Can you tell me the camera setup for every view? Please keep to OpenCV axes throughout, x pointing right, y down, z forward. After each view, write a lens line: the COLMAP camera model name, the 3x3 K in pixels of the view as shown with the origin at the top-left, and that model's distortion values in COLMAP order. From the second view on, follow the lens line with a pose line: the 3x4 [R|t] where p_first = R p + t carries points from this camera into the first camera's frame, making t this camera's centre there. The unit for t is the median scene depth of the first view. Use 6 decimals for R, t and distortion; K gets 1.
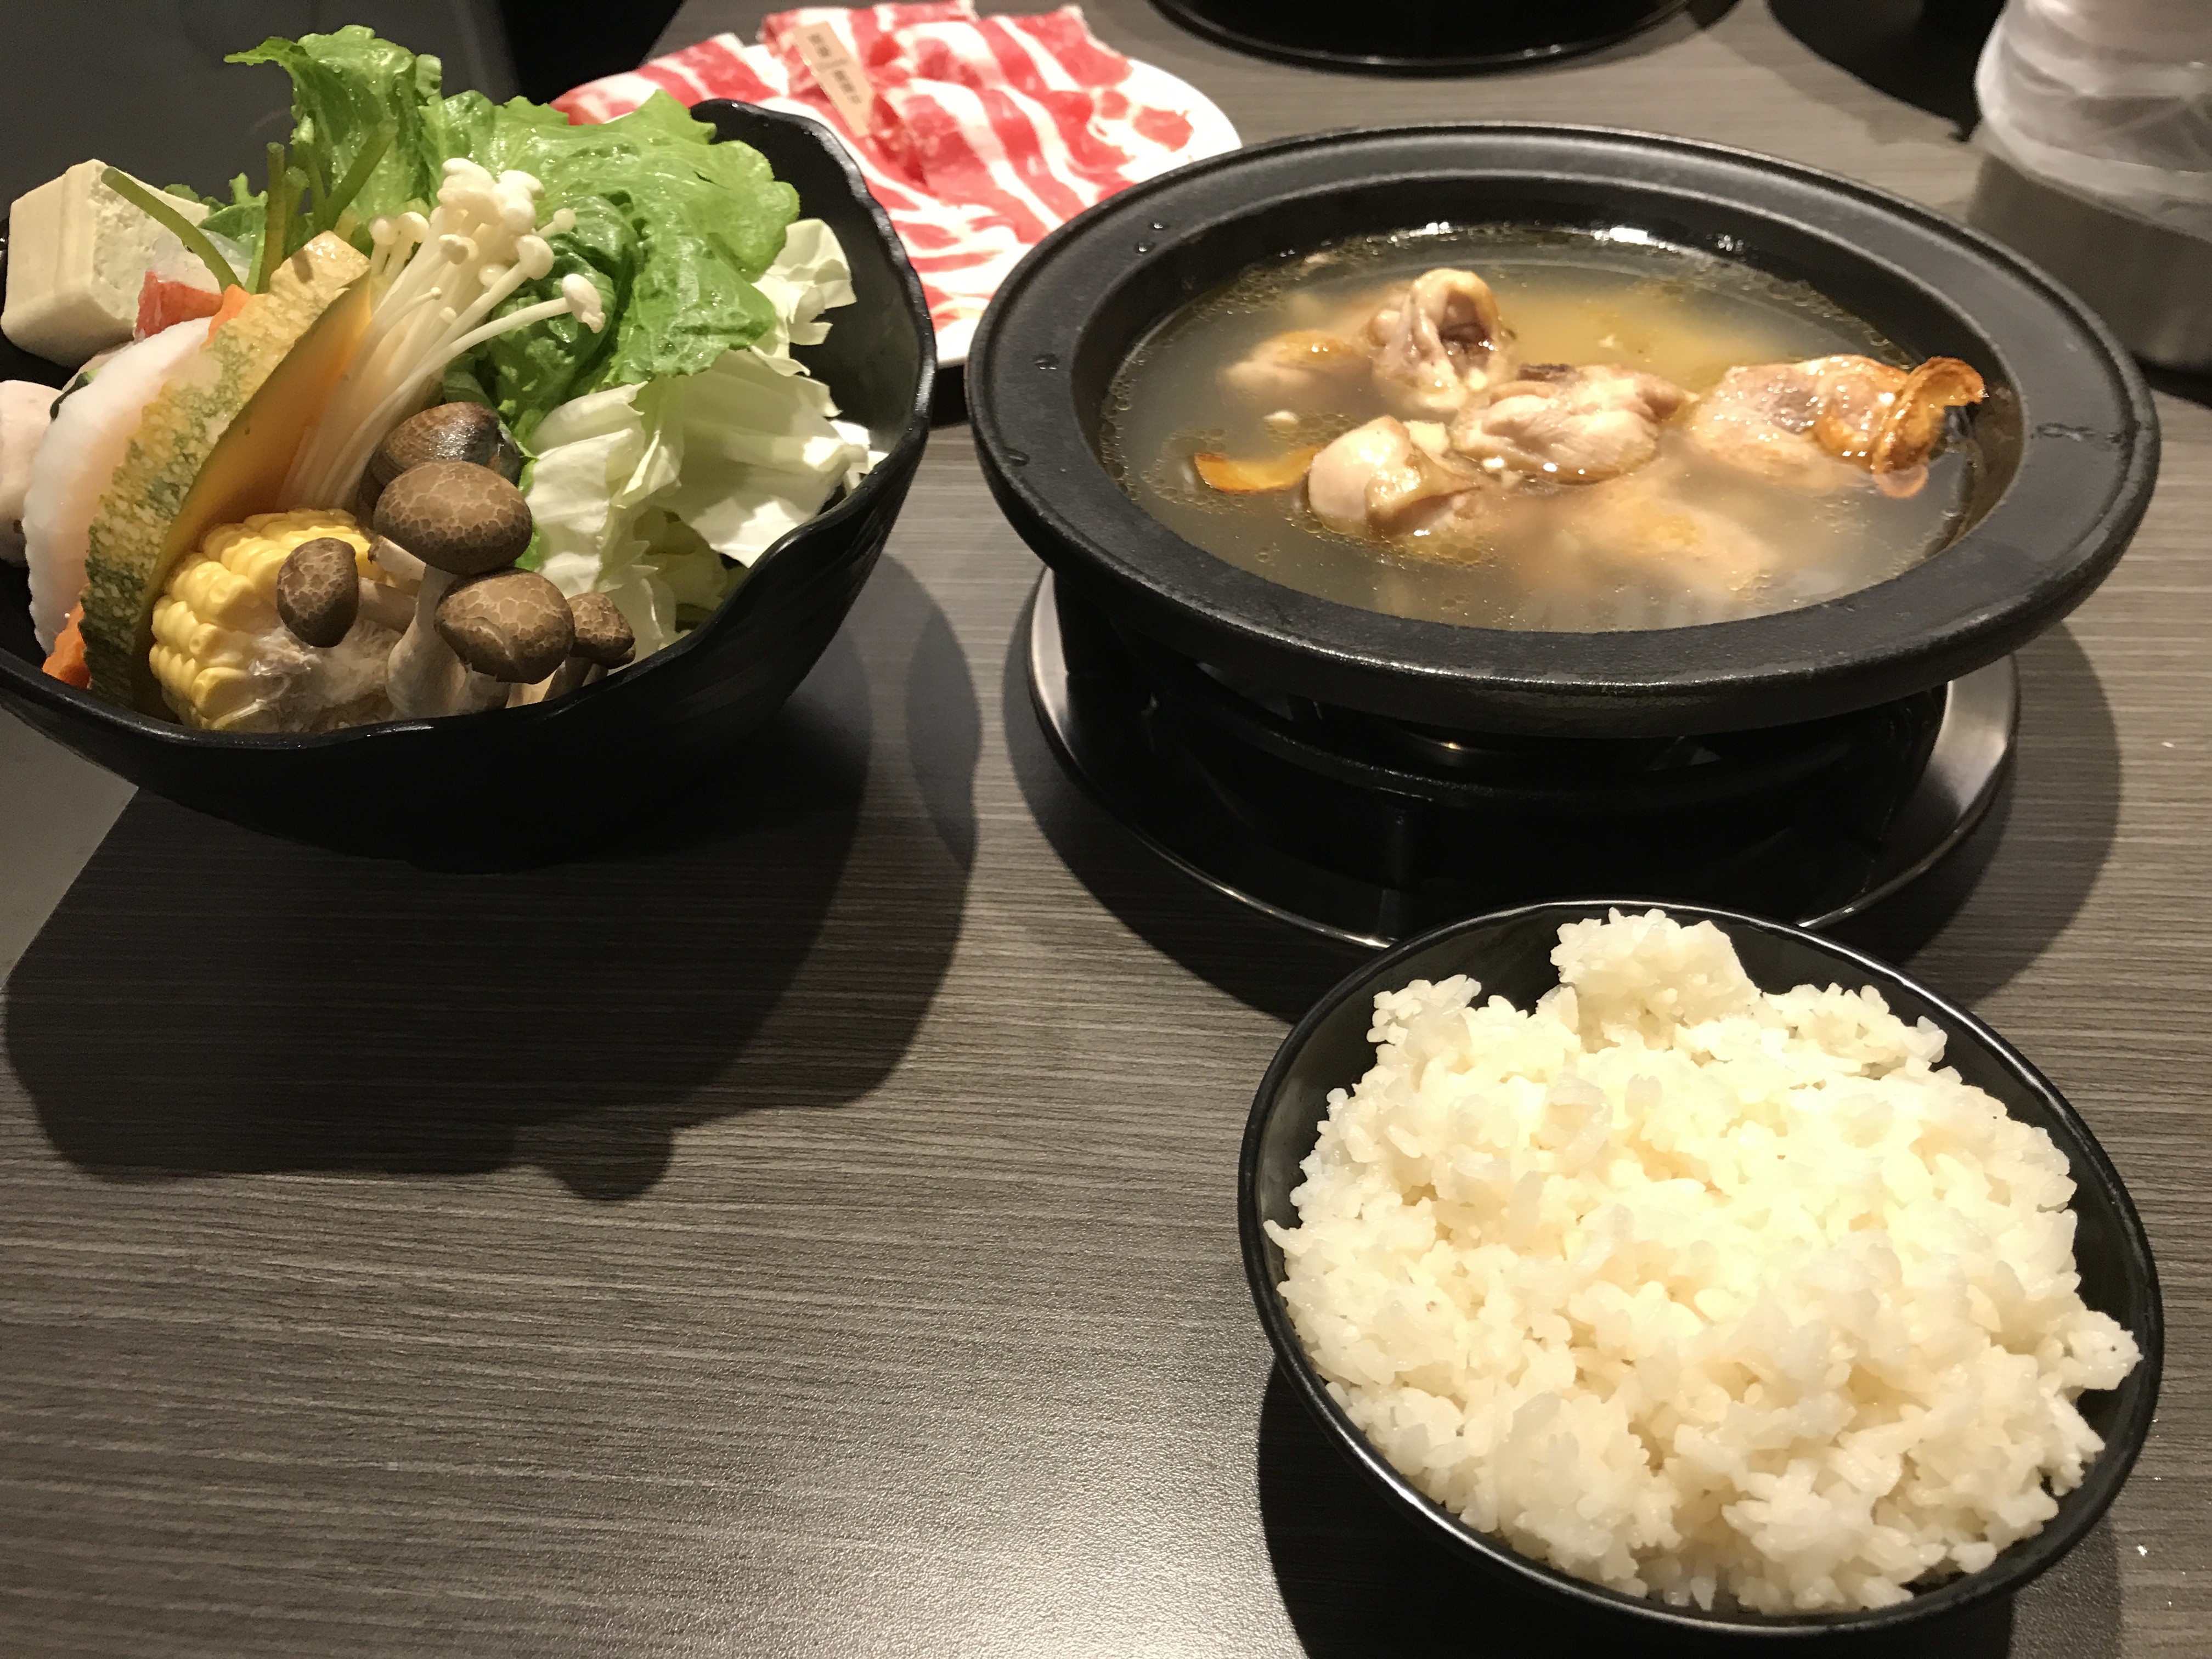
lens RADIAL K [[1829.8, 0, 1106.0], [0, 1829.8, 829.5], [0, 0, 1]] dist [0.000337, 0.002427]
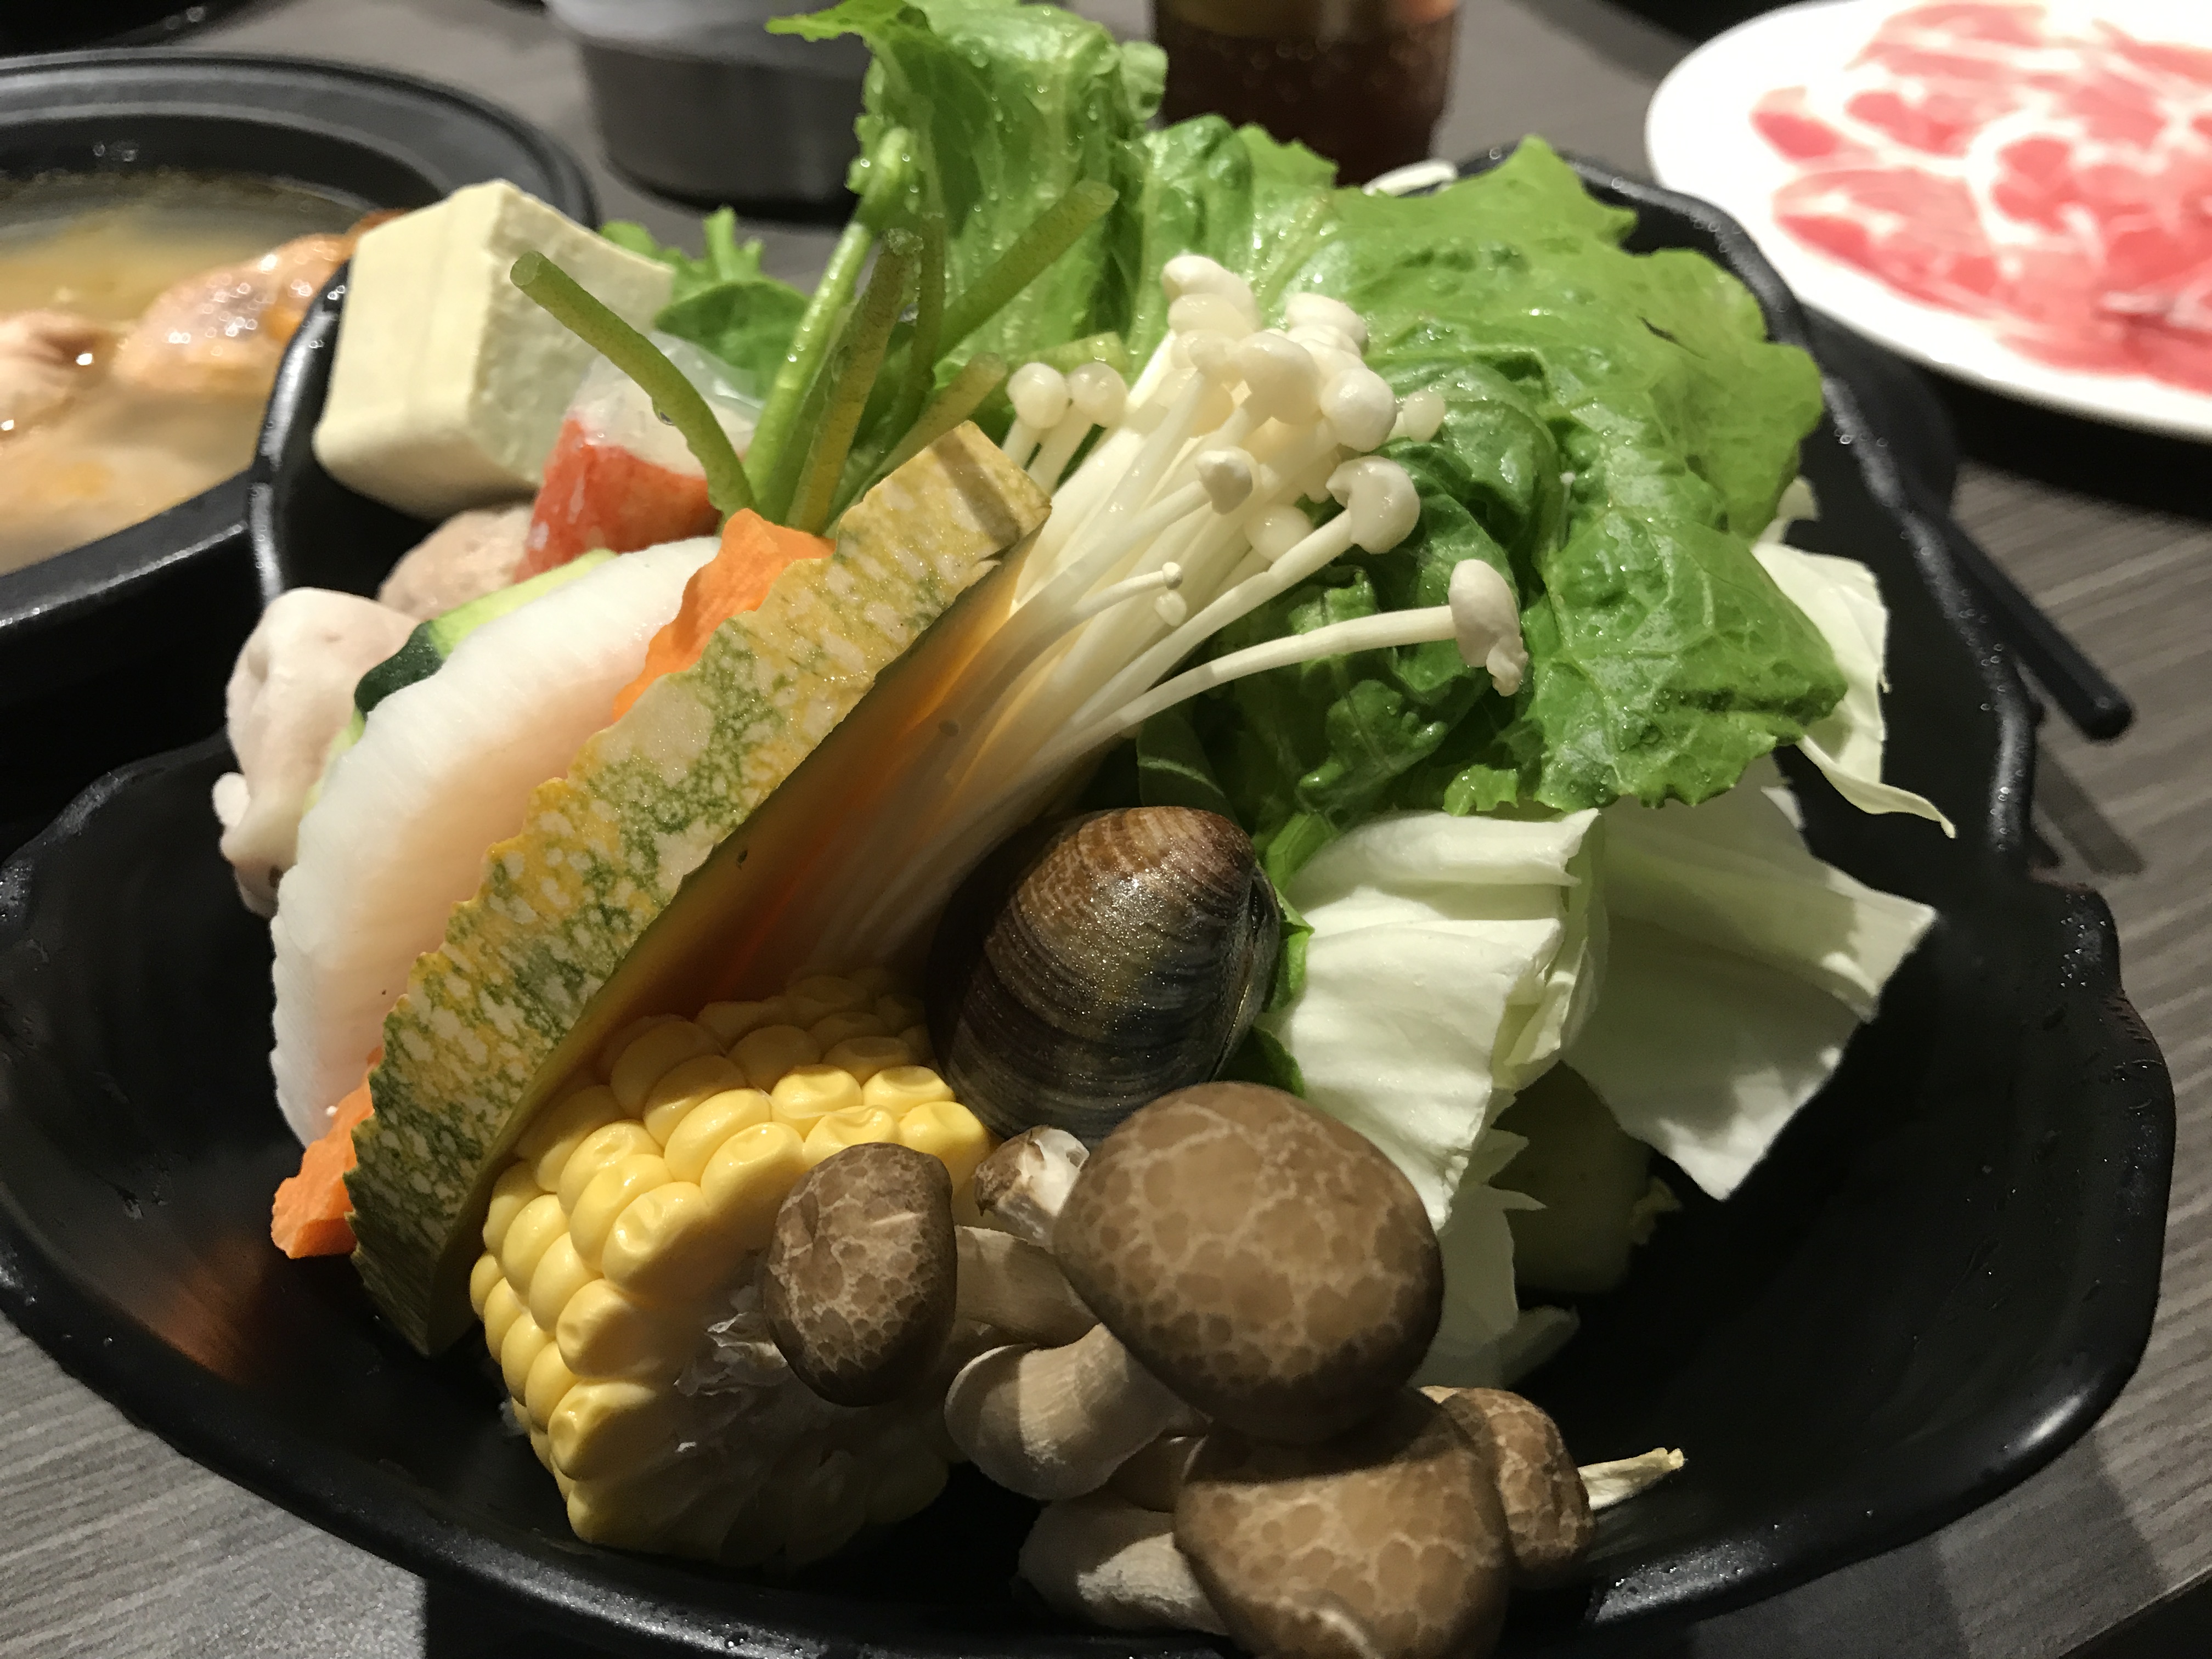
lens RADIAL K [[1829.8, 0, 1106.0], [0, 1829.8, 829.5], [0, 0, 1]] dist [0.000337, 0.002427]
pose [[0.980945, 0.133481, -0.141173, -0.292525], [-0.133870, 0.990976, 0.006785, -0.218378], [0.140805, 0.012243, 0.989962, 0.522054]]
